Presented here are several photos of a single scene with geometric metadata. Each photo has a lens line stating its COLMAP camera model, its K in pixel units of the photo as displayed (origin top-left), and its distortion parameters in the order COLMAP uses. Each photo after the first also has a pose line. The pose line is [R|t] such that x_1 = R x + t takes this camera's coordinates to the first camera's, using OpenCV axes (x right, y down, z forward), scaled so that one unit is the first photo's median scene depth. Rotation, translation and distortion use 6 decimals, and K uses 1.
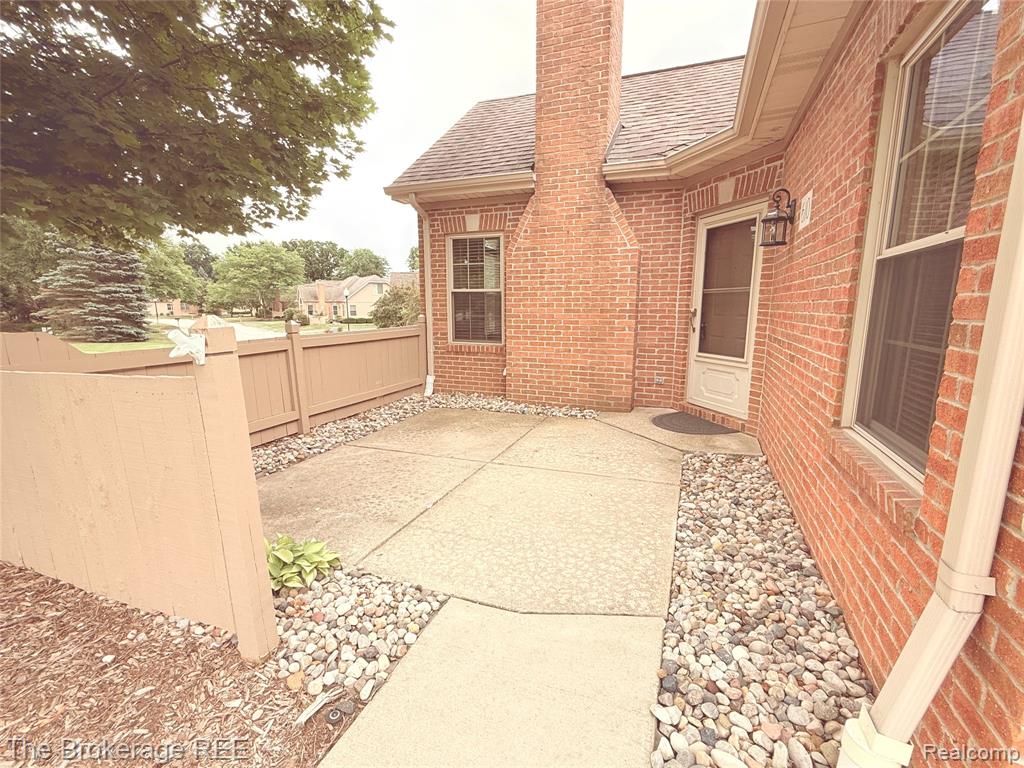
lens RADIAL K [[451.5, 0, 517.7], [0, 451.5, 387.0], [0, 0, 1]] dist [-0.002724, 0.000444]
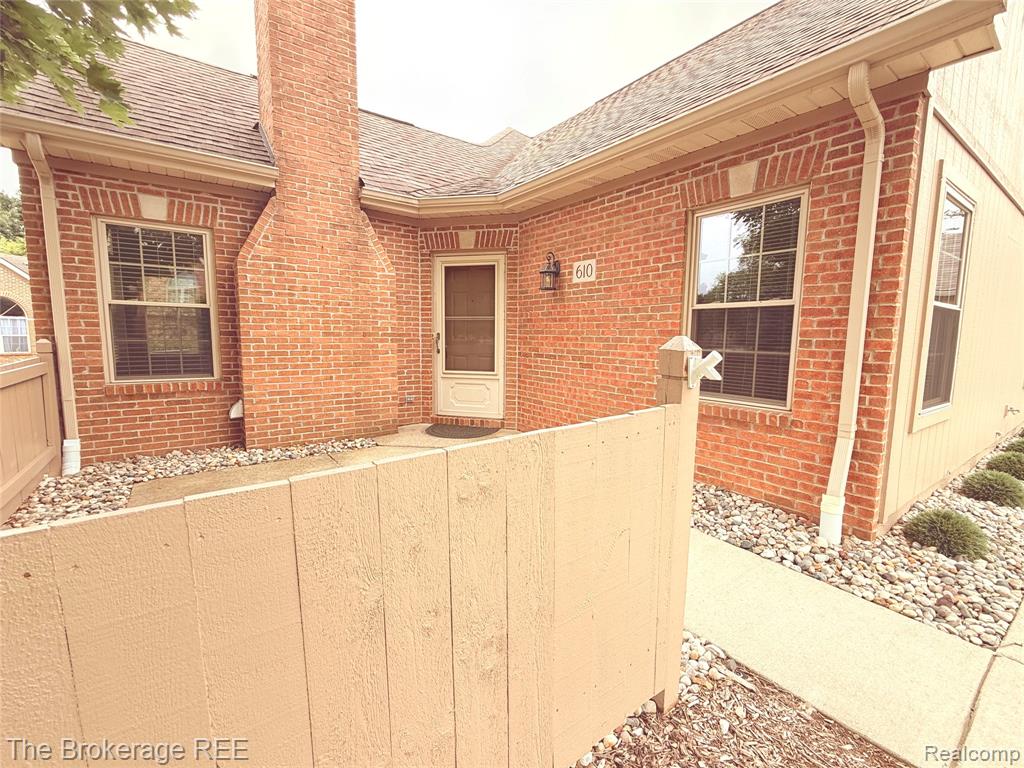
lens RADIAL K [[451.5, 0, 514.9], [0, 451.5, 385.1], [0, 0, 1]] dist [-0.002724, 0.000444]
pose [[0.539507, -0.088579, 0.837309, -0.464717], [0.135579, 0.990613, 0.017439, -0.034042], [-0.830994, 0.104113, 0.546452, 0.214012]]
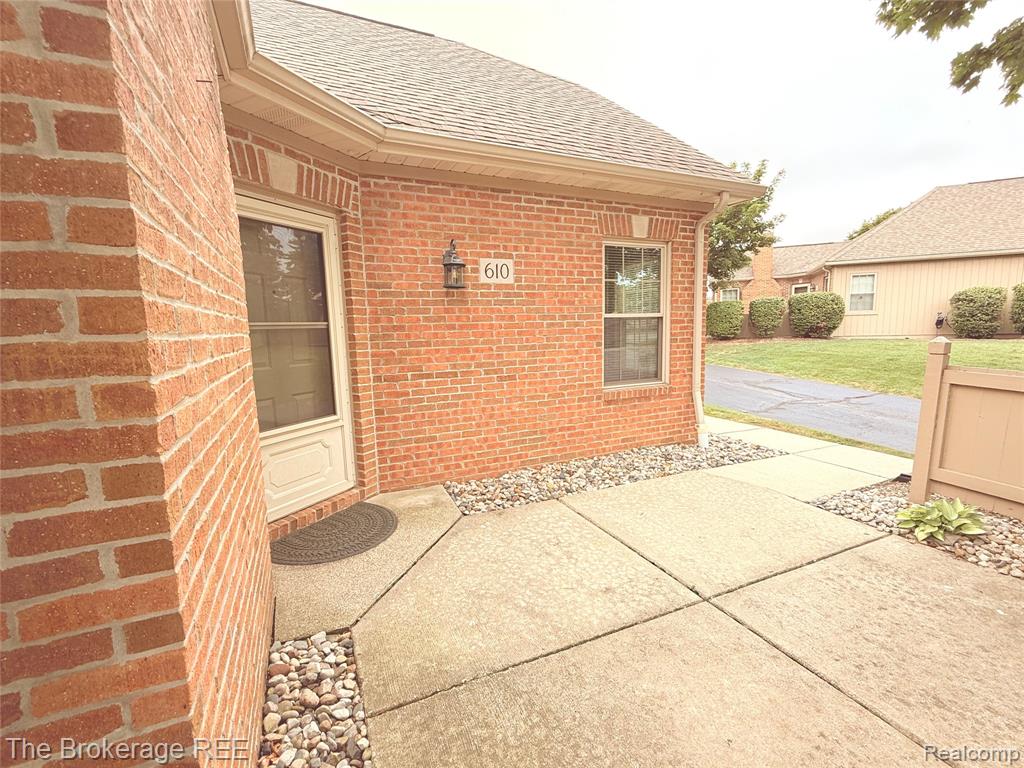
lens RADIAL K [[451.5, 0, 514.2], [0, 451.5, 386.1], [0, 0, 1]] dist [-0.002724, 0.000444]
pose [[-0.716083, -0.069620, 0.694535, -0.205019], [0.147299, 0.957534, 0.247853, -0.216837], [-0.682297, 0.279787, -0.675419, 1.101739]]
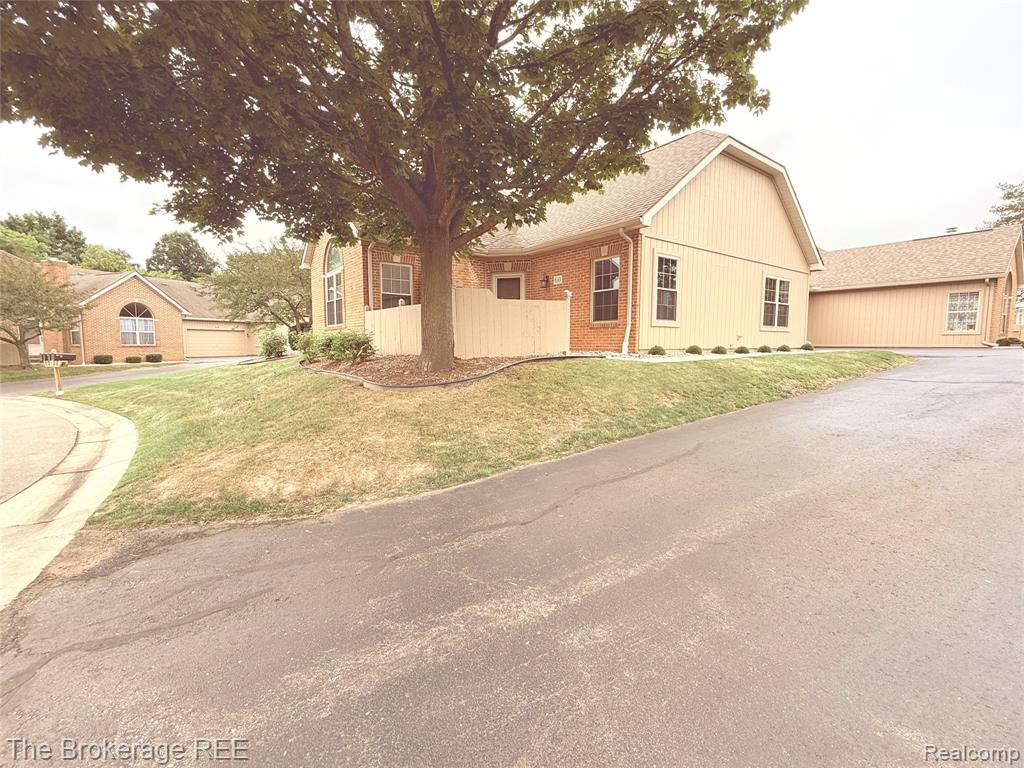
lens RADIAL K [[451.5, 0, 515.5], [0, 451.5, 380.8], [0, 0, 1]] dist [-0.002724, 0.000444]
pose [[0.529658, -0.072416, 0.845115, -1.674755], [0.149133, 0.988778, -0.008740, 0.263492], [-0.834998, 0.130664, 0.534514, -0.396313]]
